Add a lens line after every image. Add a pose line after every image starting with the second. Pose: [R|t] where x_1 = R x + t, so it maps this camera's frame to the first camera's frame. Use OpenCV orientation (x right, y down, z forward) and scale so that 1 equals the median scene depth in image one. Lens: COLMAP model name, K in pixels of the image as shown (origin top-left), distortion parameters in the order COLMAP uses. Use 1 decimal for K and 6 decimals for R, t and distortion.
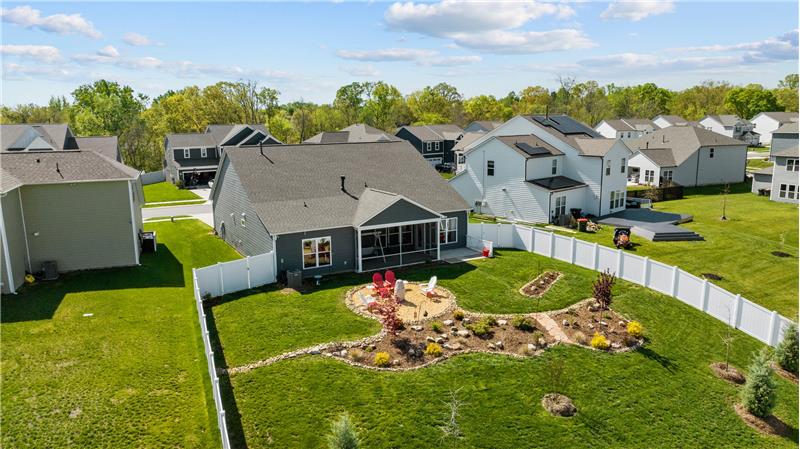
lens RADIAL K [[562.5, 0, 400.0], [0, 562.5, 224.5], [0, 0, 1]] dist [-0.022582, 0.000379]
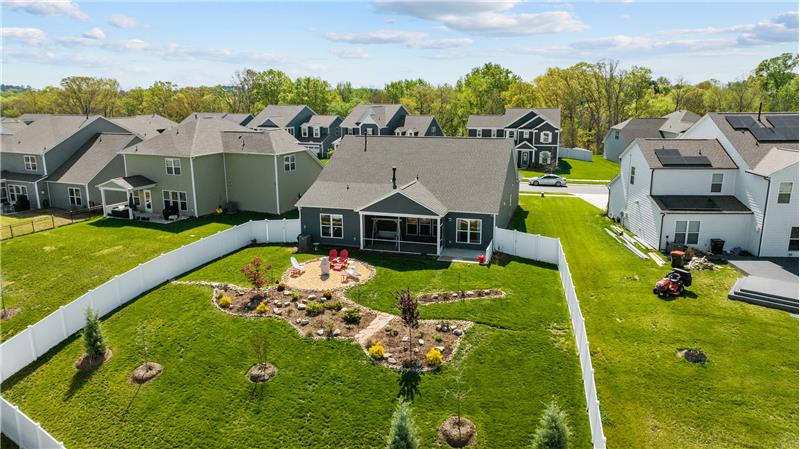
lens RADIAL K [[562.5, 0, 400.0], [0, 562.5, 224.5], [0, 0, 1]] dist [-0.022582, 0.000379]
pose [[0.687720, 0.172071, -0.705289, 0.830869], [-0.137629, 0.984789, 0.106060, -0.105952], [0.712811, 0.024129, 0.700941, 0.225613]]
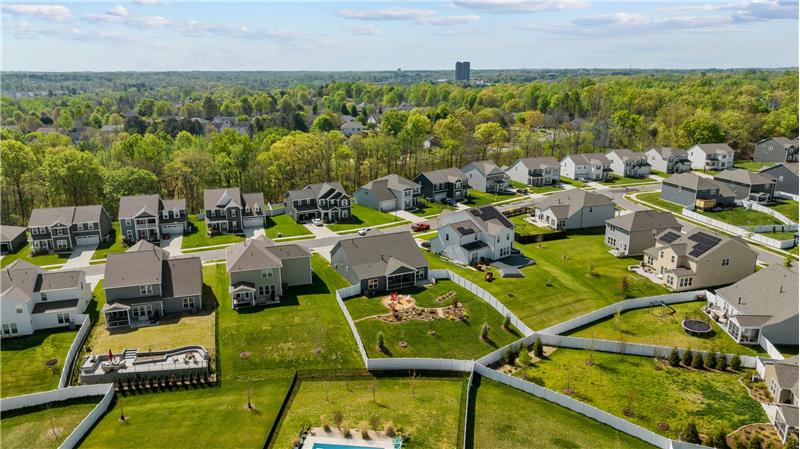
lens RADIAL K [[562.5, 0, 400.0], [0, 562.5, 224.5], [0, 0, 1]] dist [-0.022582, 0.000379]
pose [[0.996878, 0.027953, -0.073842, 0.213258], [-0.021686, 0.996201, 0.084339, -0.529565], [0.075919, -0.082474, 0.993697, -1.990609]]
